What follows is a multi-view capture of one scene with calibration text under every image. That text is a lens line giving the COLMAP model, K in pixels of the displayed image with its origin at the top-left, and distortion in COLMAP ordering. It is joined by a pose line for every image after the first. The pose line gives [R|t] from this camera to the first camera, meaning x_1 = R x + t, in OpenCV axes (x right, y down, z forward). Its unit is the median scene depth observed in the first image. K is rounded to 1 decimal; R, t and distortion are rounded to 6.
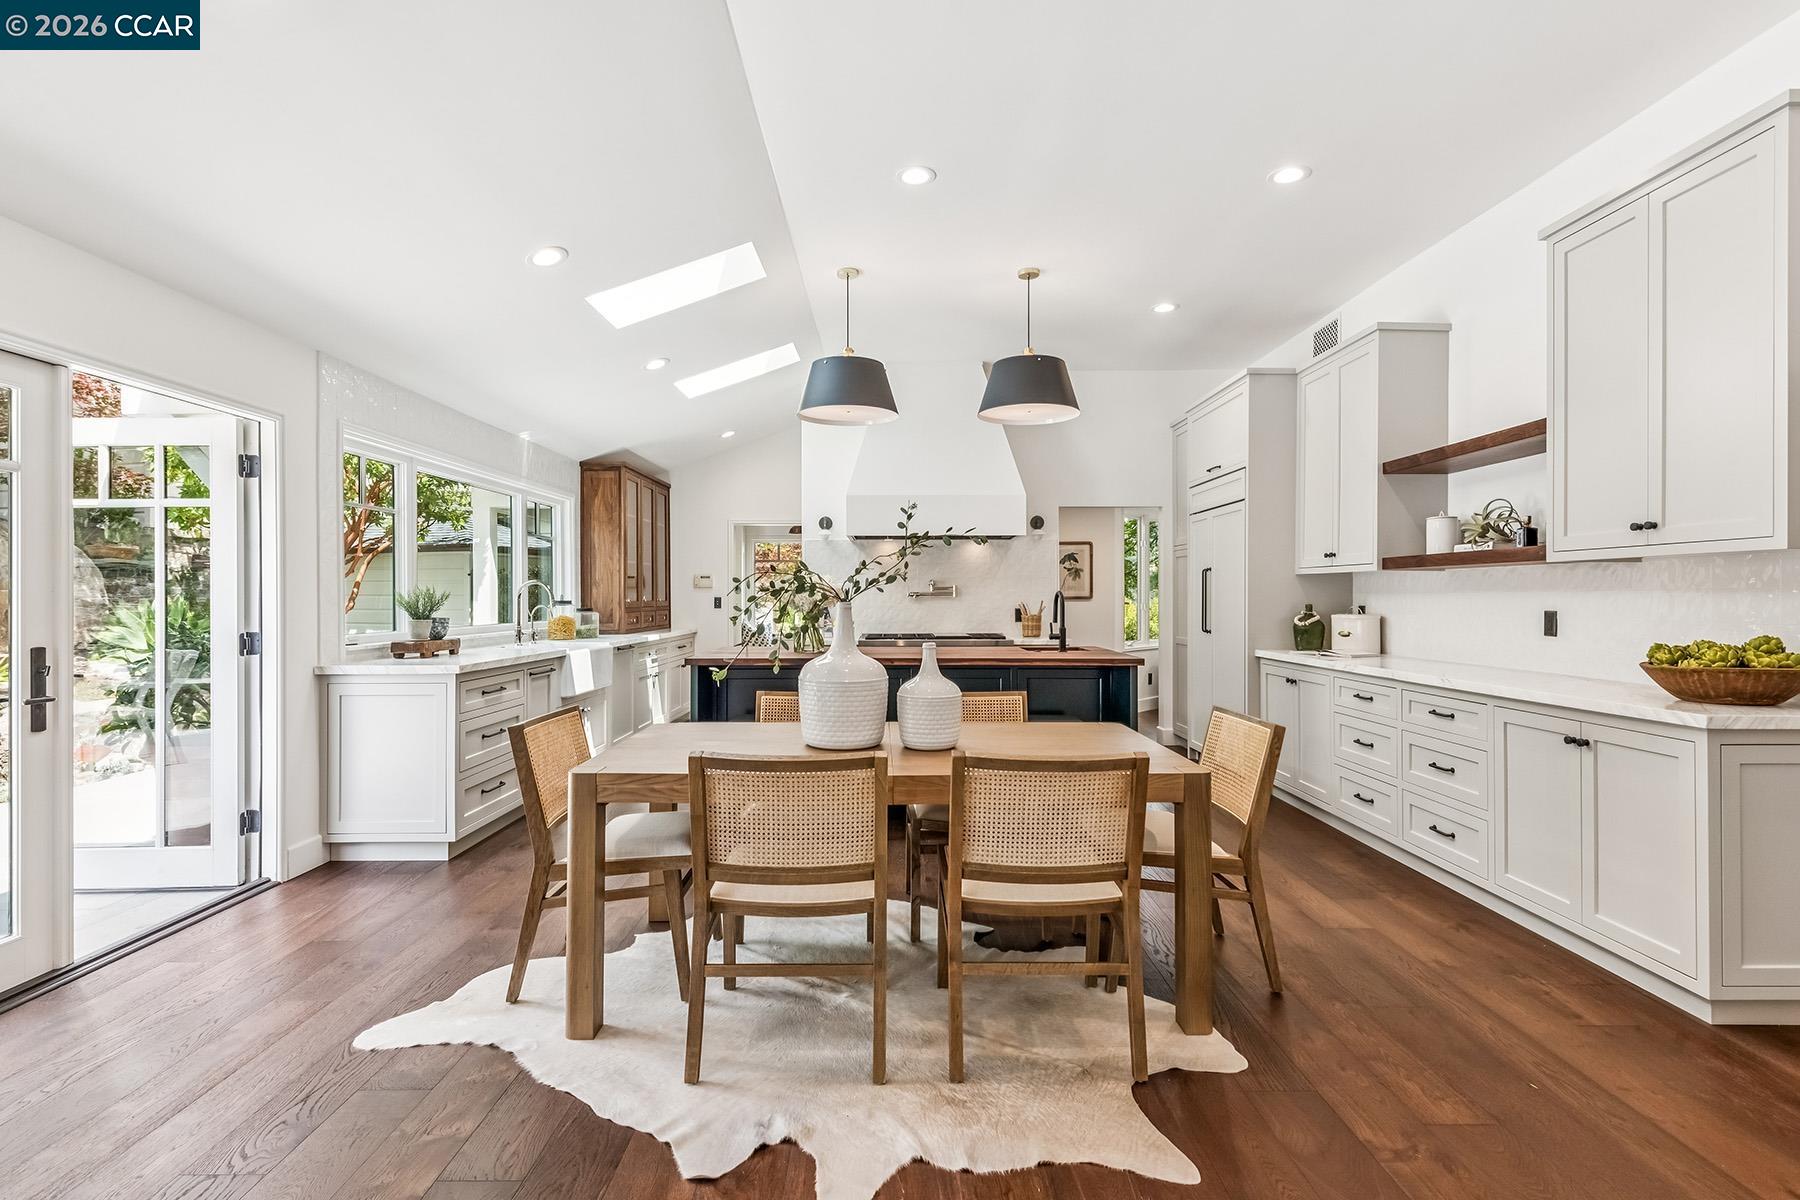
lens RADIAL K [[874.8, 0, 906.8], [0, 874.8, 597.7], [0, 0, 1]] dist [0.000907, 0.000091]
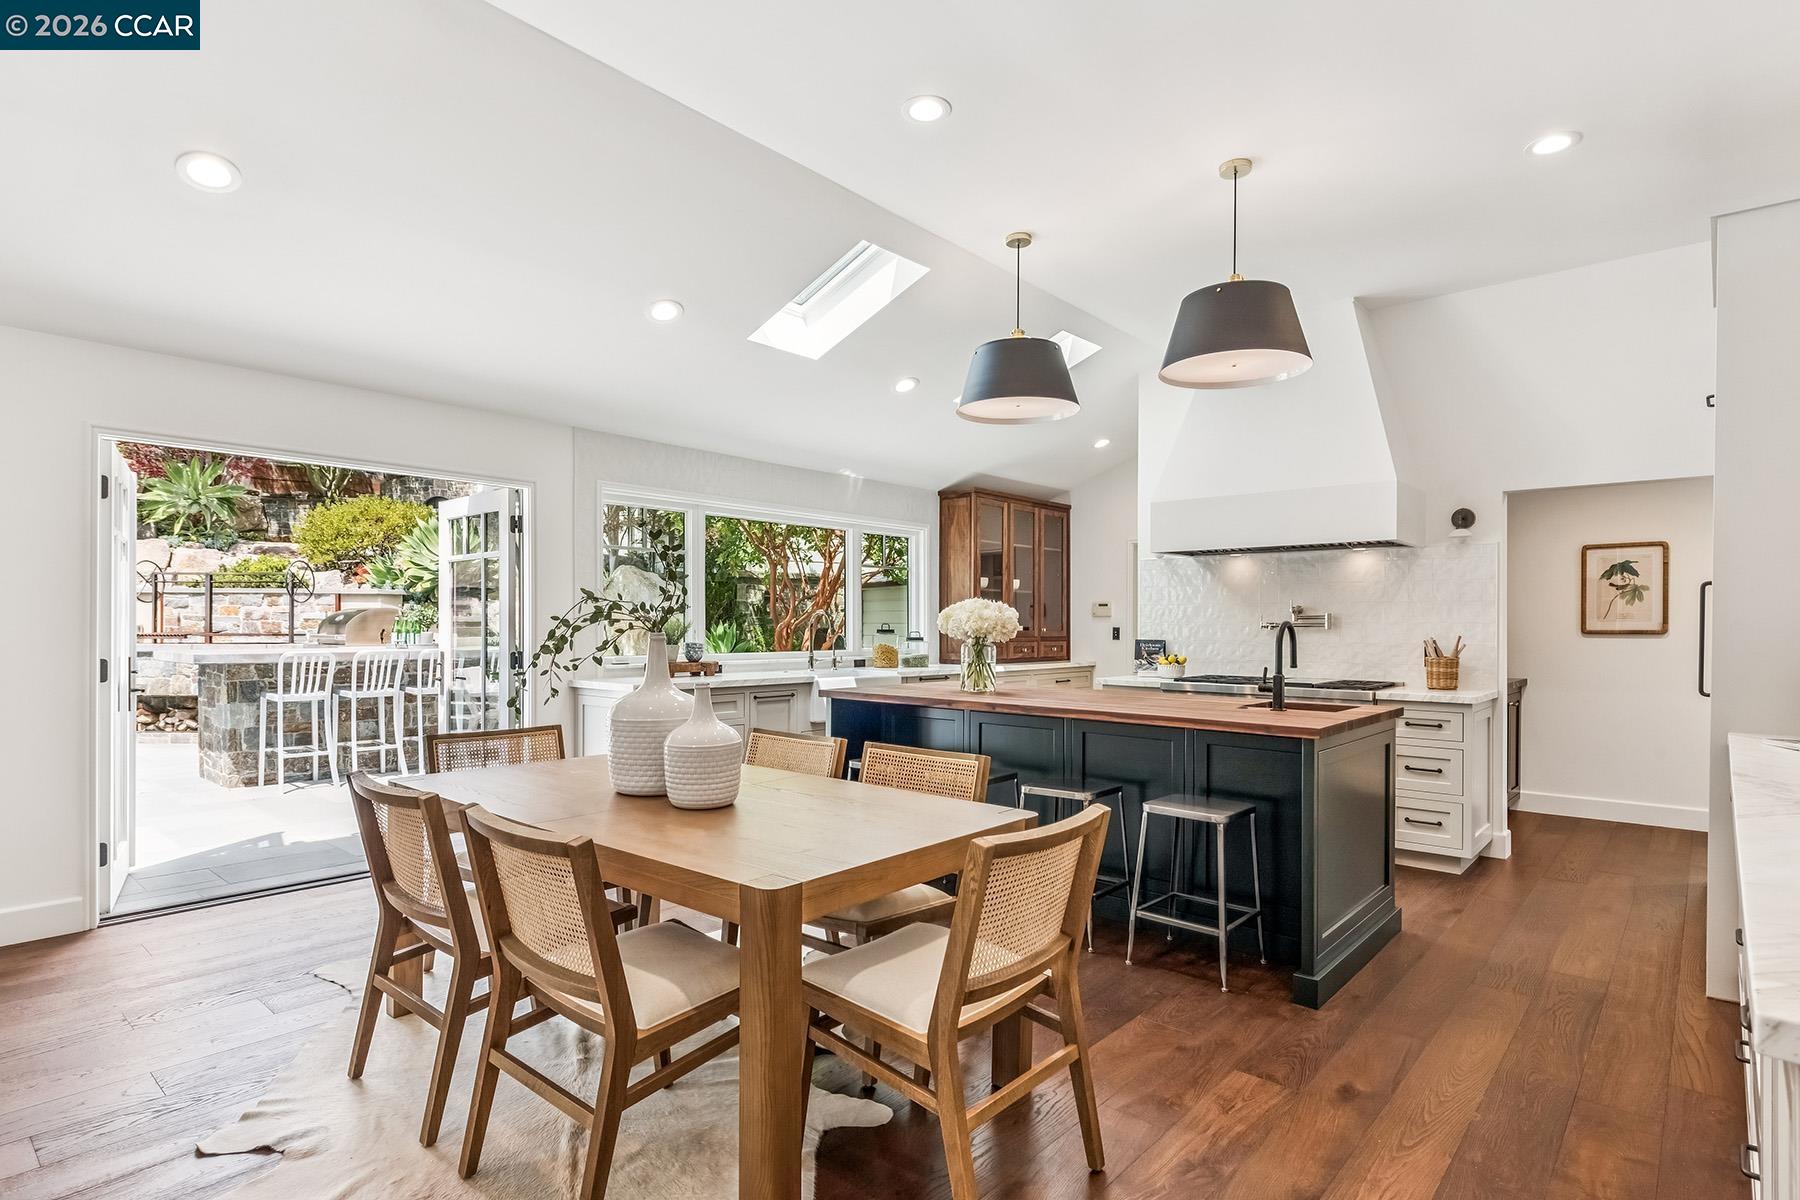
lens RADIAL K [[914.7, 0, 889.8], [0, 914.7, 617.1], [0, 0, 1]] dist [-0.018070, 0.000097]
pose [[0.730901, -0.000676, -0.682484, 0.324587], [-0.006909, 0.999941, -0.008390, -0.001946], [0.682449, 0.010848, 0.730853, 0.208157]]
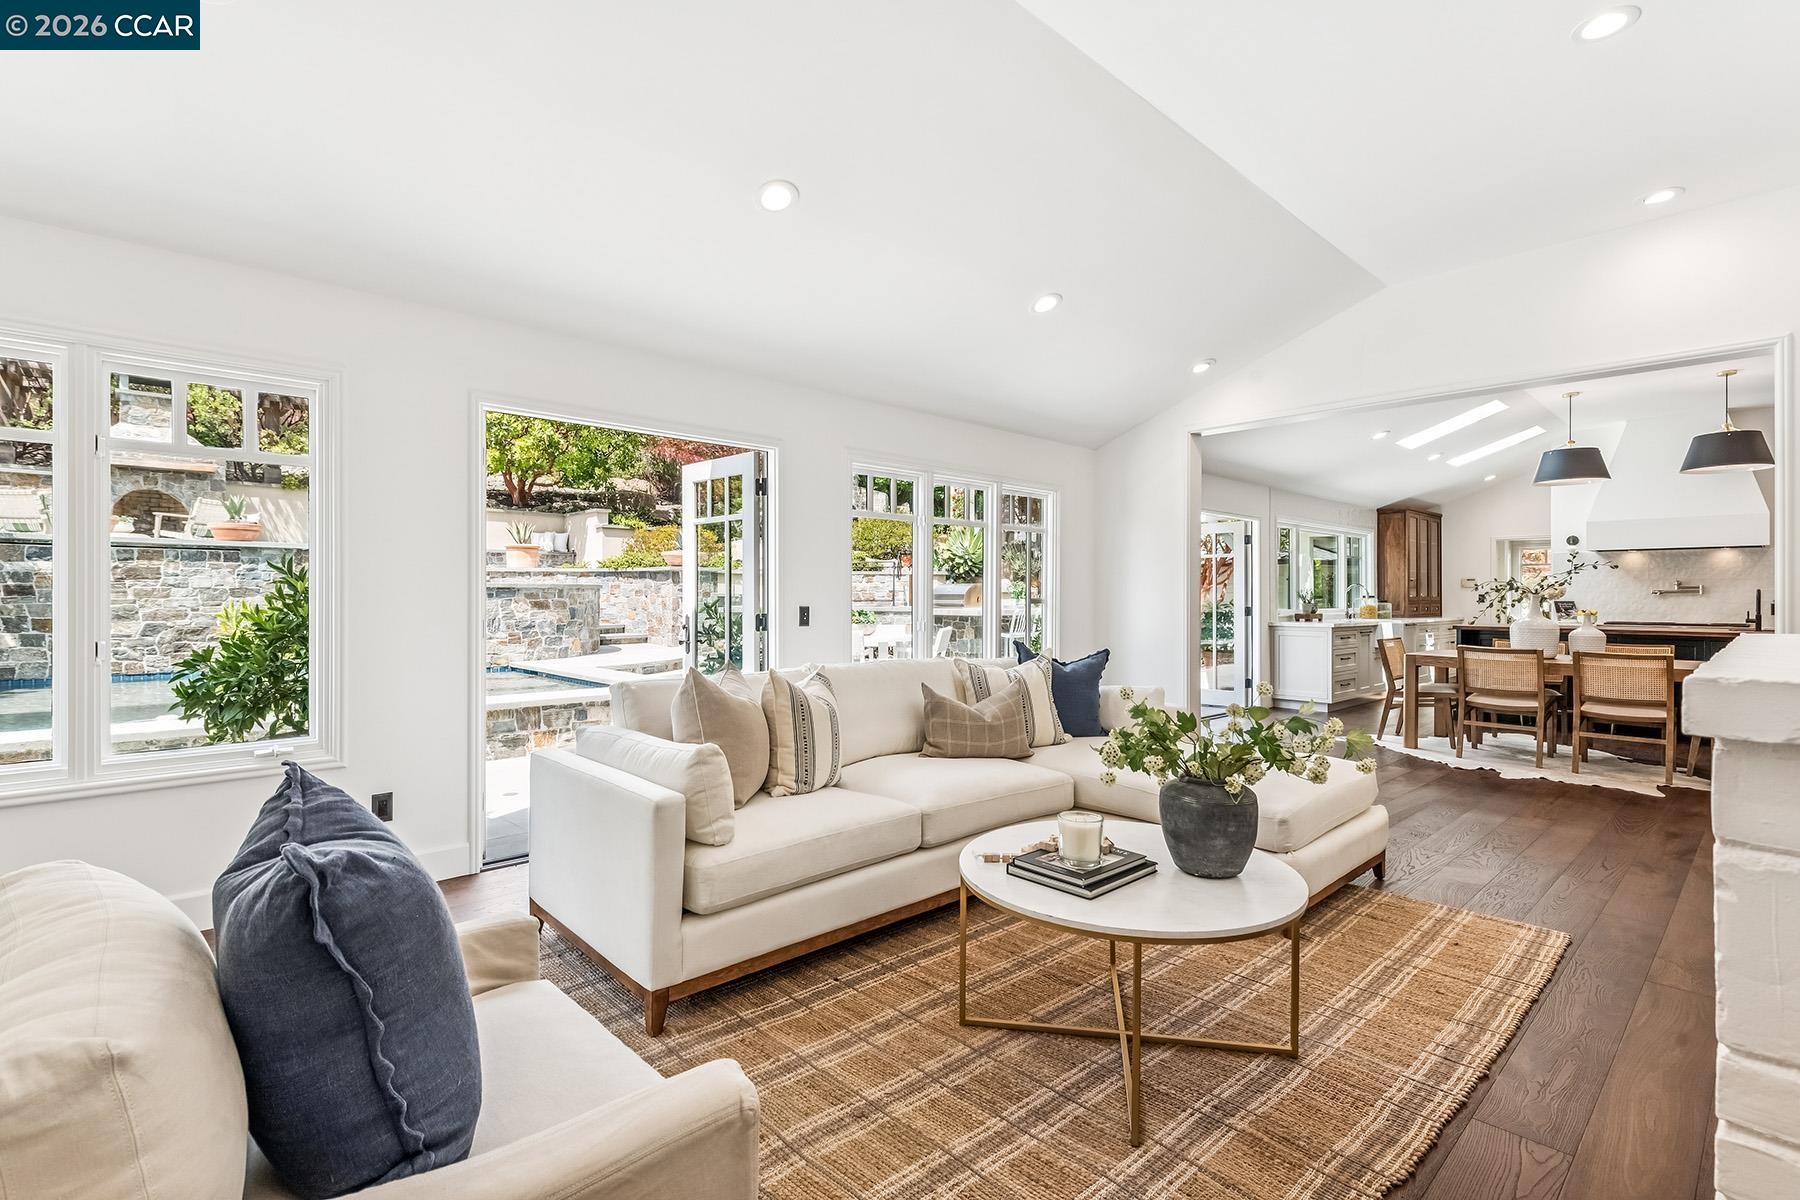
lens RADIAL K [[840.1, 0, 890.8], [0, 840.1, 592.4], [0, 0, 1]] dist [0.004113, 0.000382]
pose [[0.668487, 0.000114, -0.743724, 0.187810], [-0.003928, 0.999987, -0.003377, 0.005895], [0.743714, 0.005178, 0.668478, -0.734548]]
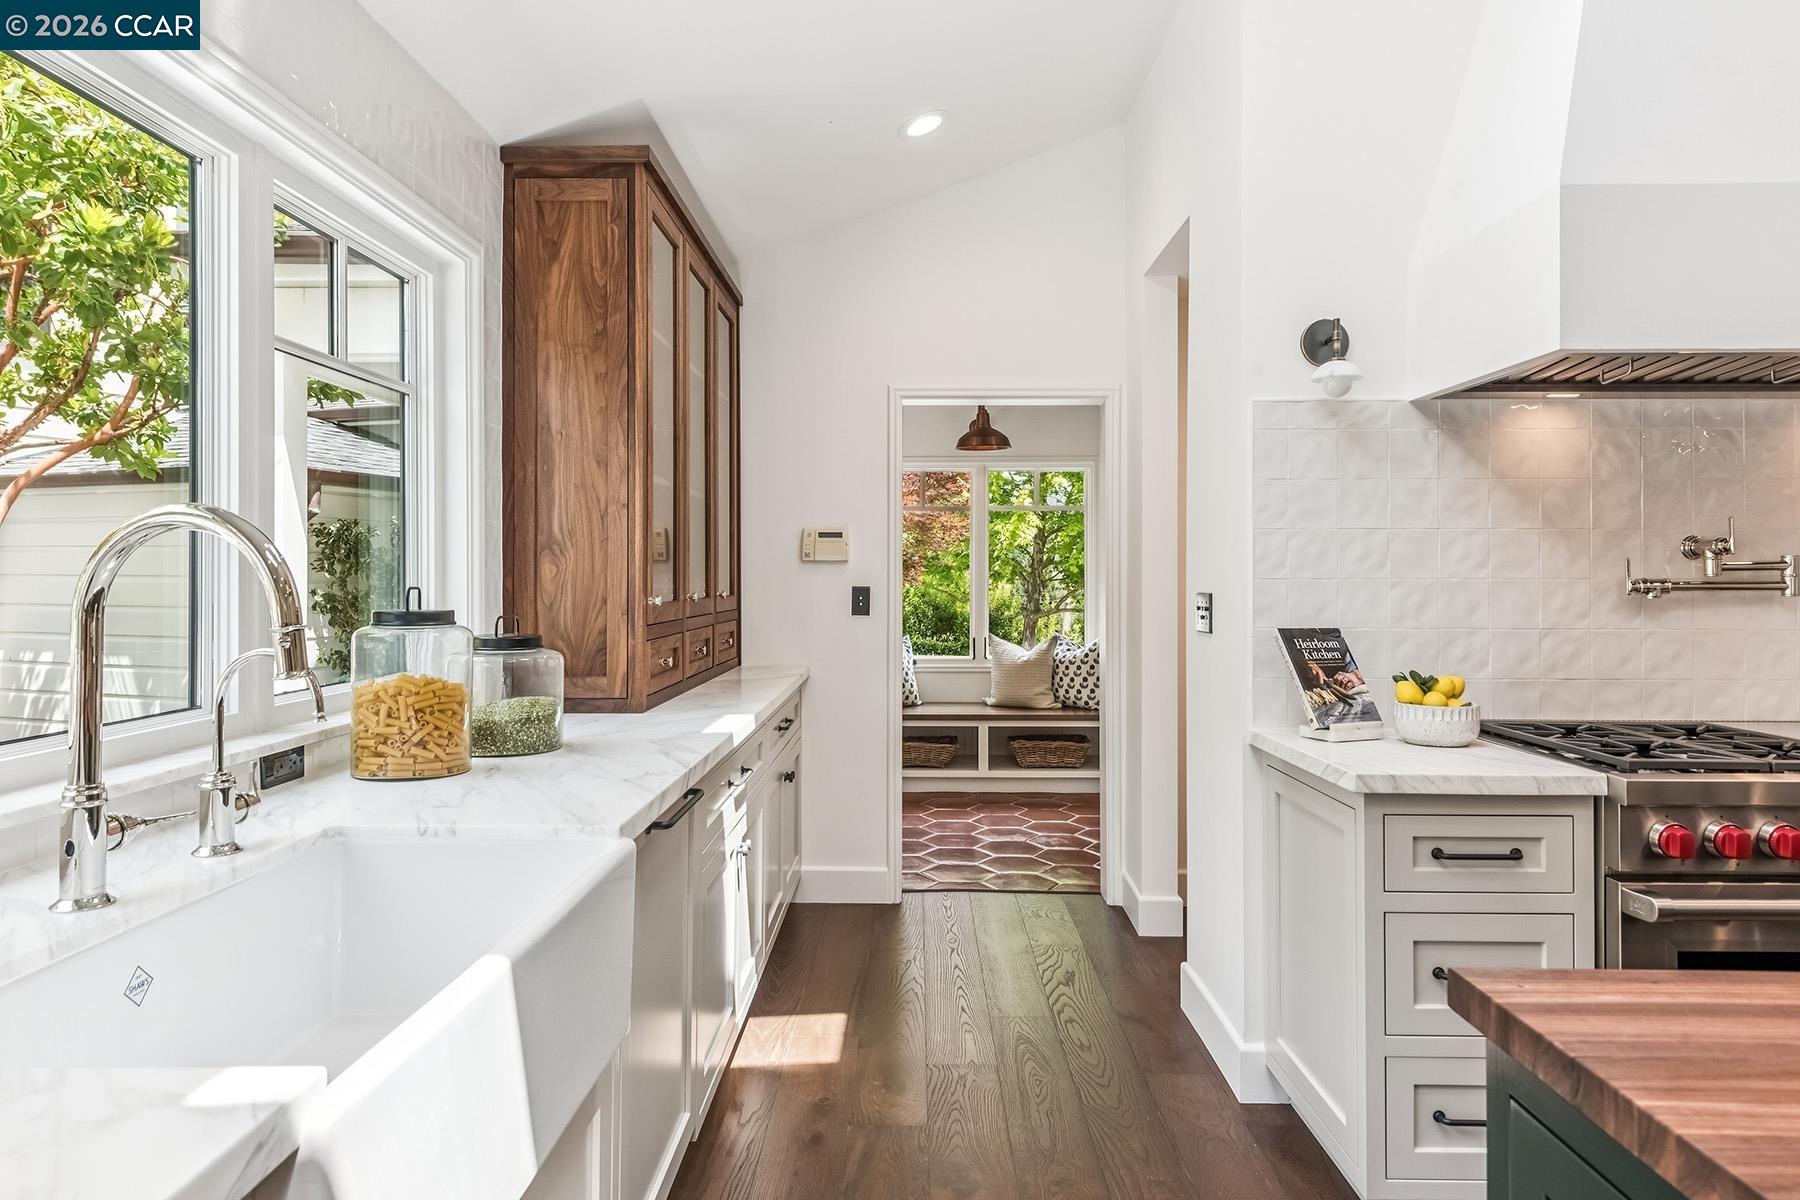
lens RADIAL K [[1112.0, 0, 893.0], [0, 1112.0, 586.5], [0, 0, 1]] dist [-0.007946, -0.001357]
pose [[0.999153, 0.004670, -0.040874, -0.236015], [-0.004363, 0.999961, 0.007619, -0.005700], [0.040908, -0.007434, 0.999135, 0.660081]]
